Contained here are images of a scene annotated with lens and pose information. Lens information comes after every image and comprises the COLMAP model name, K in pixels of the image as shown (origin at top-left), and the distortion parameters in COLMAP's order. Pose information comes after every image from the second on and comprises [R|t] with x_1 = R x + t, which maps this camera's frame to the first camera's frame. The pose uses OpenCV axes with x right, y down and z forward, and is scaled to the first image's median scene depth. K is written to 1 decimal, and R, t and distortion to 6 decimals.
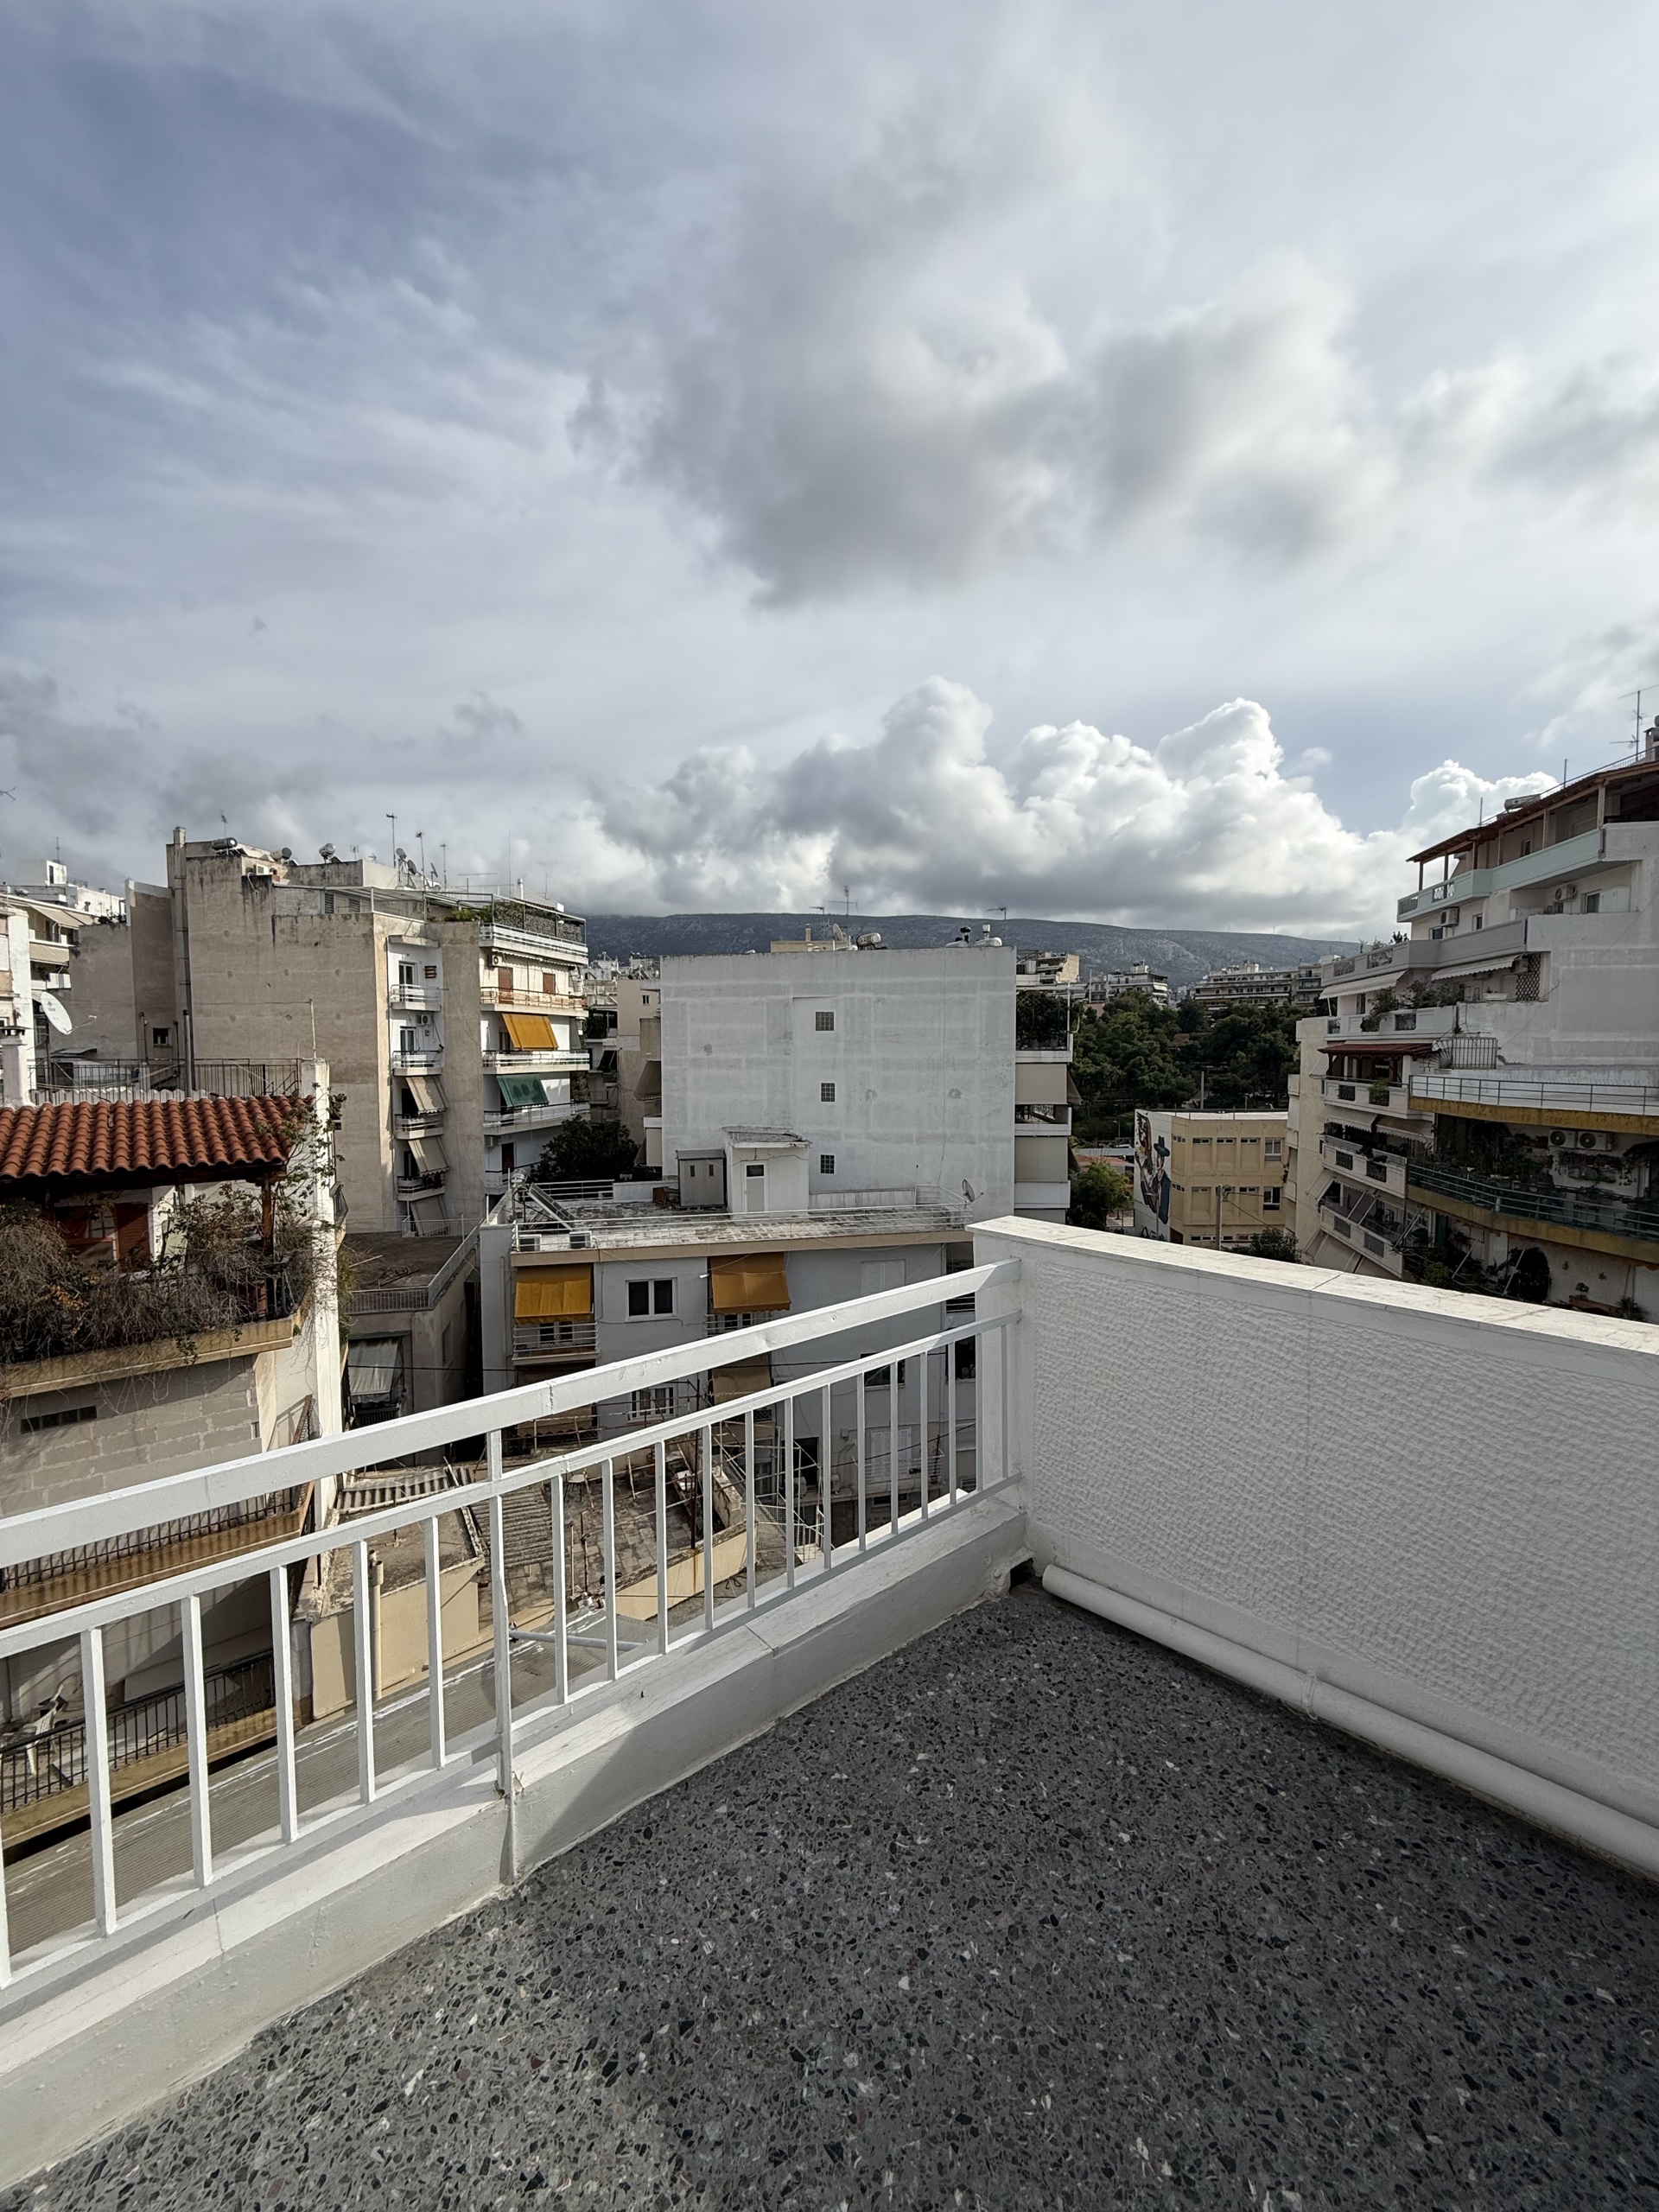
lens RADIAL K [[879.2, 0, 829.5], [0, 879.2, 1106.0], [0, 0, 1]] dist [0.000471, 0.000528]
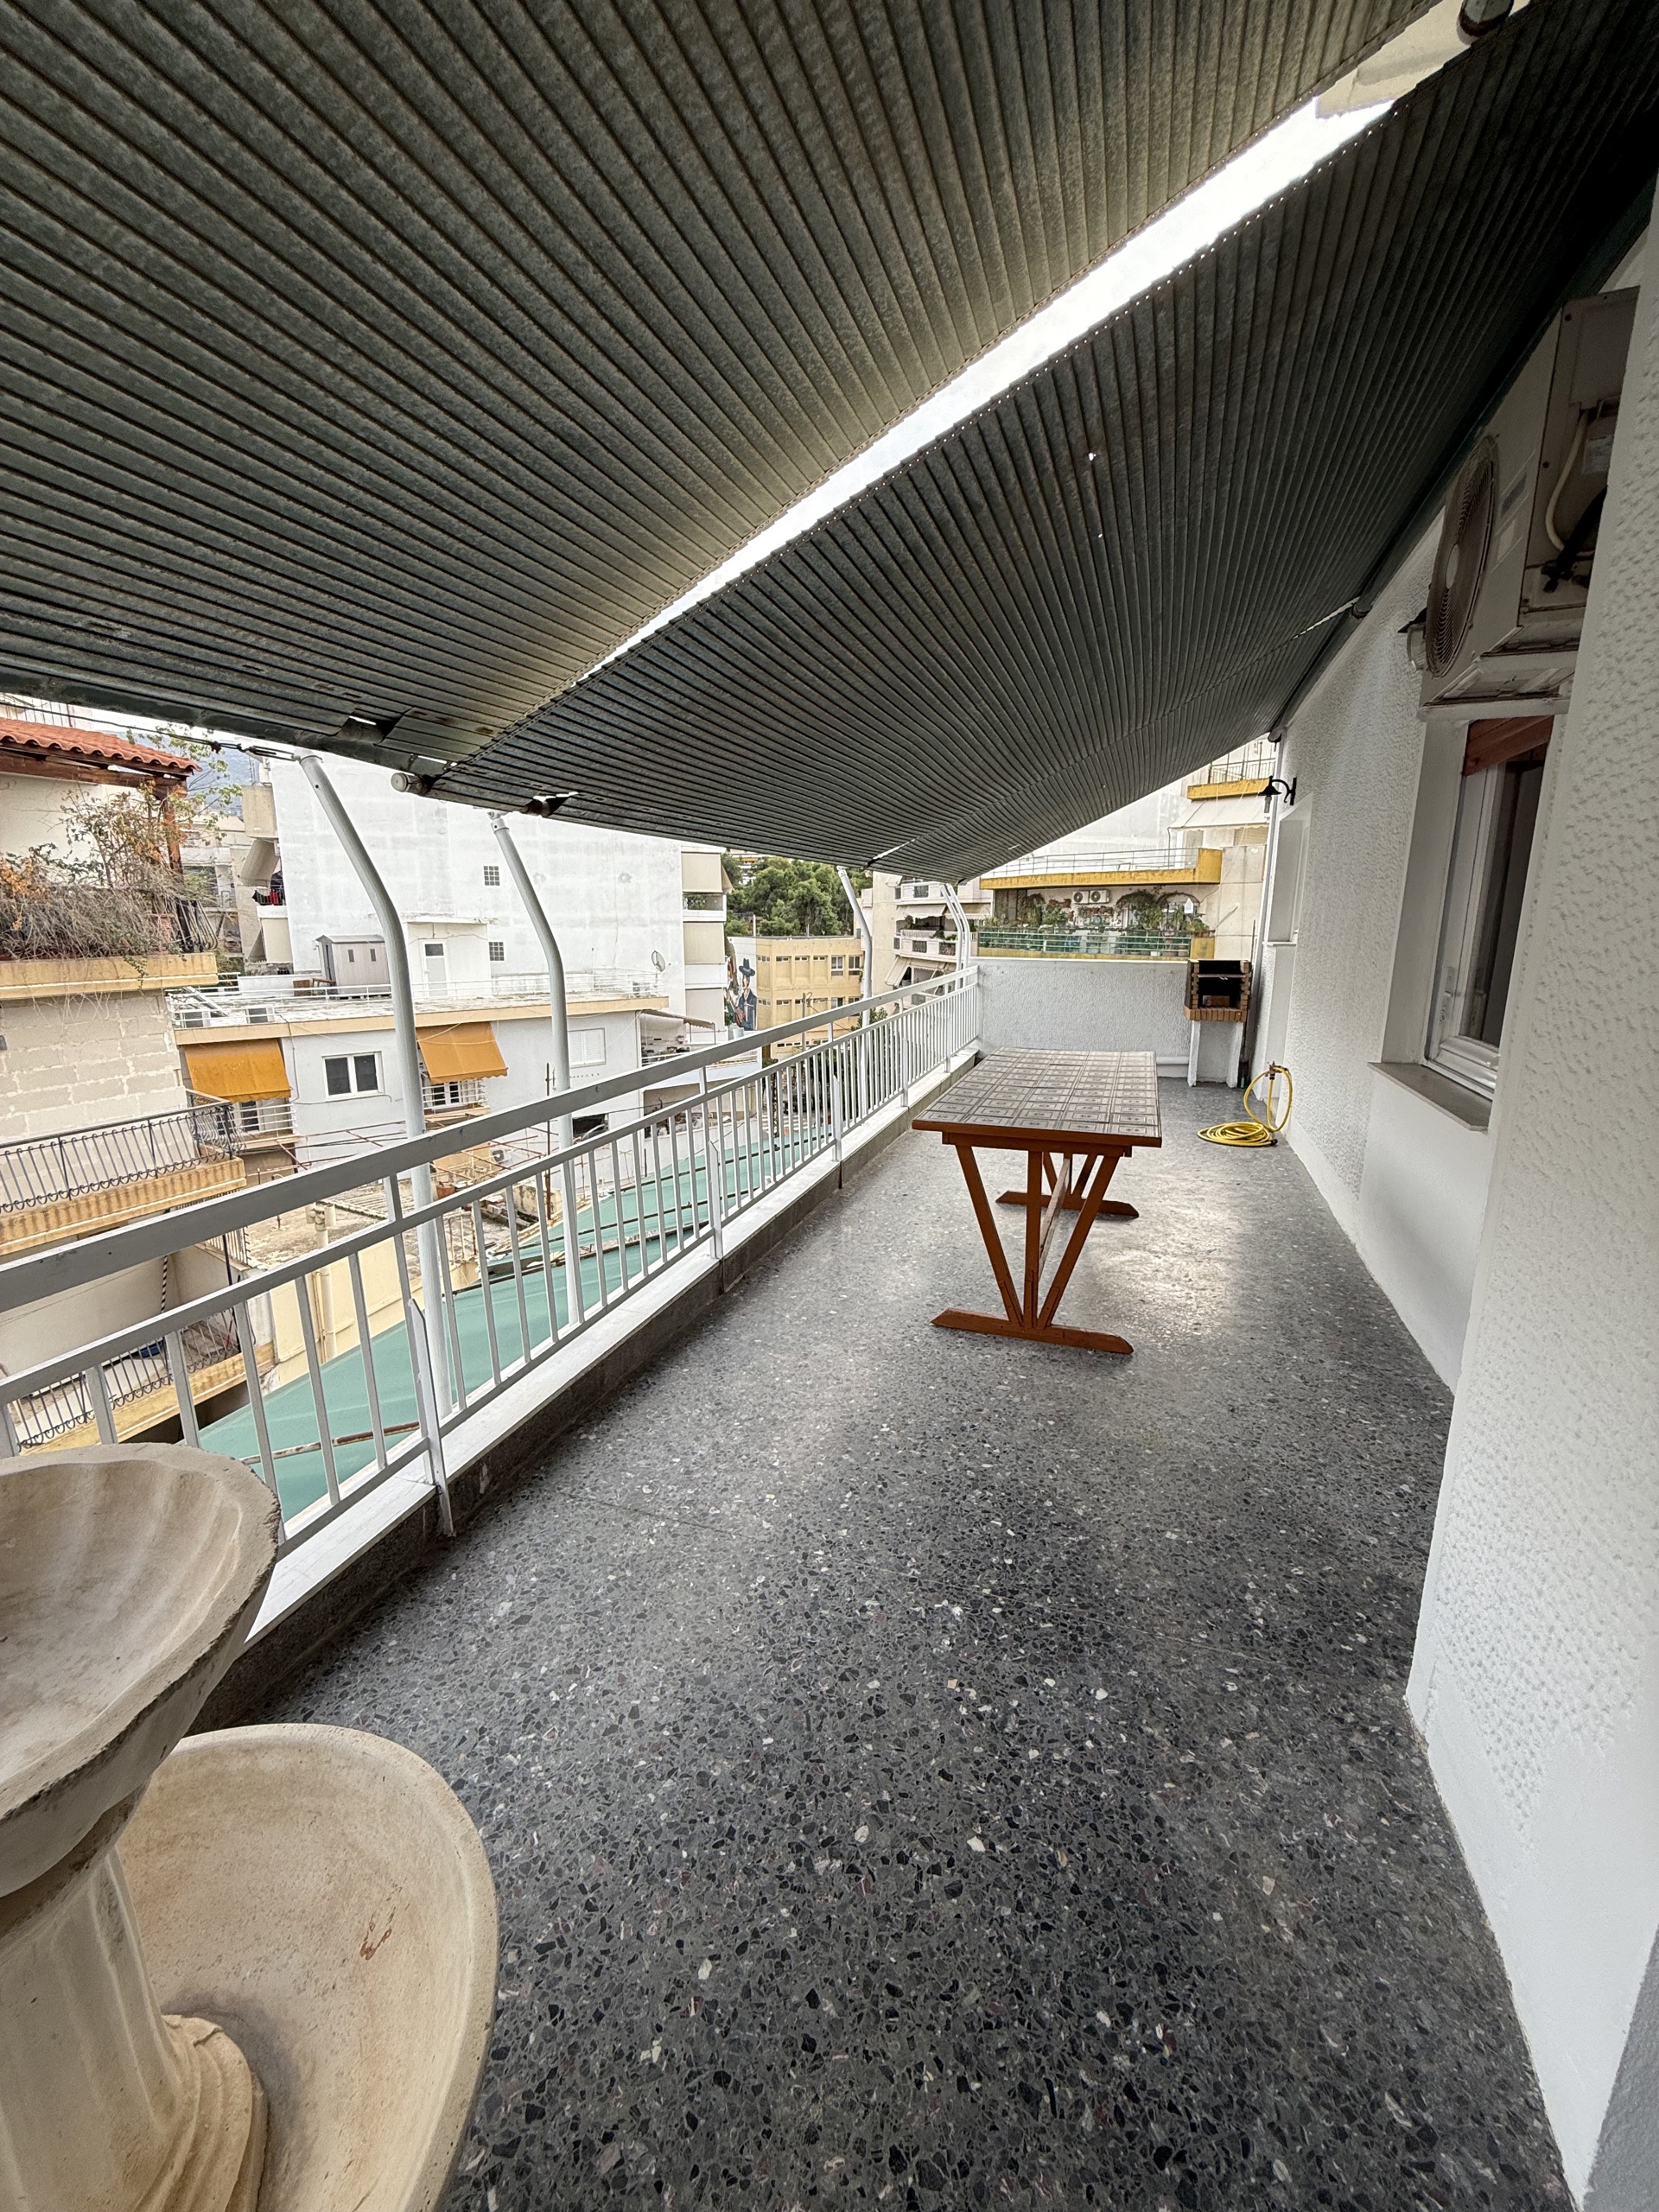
lens RADIAL K [[879.2, 0, 829.5], [0, 879.2, 1106.0], [0, 0, 1]] dist [0.000471, 0.000528]
pose [[0.865906, -0.098671, 0.490378, -0.206021], [0.024947, 0.987650, 0.154678, 0.108594], [-0.499584, -0.121703, 0.857674, -0.058823]]
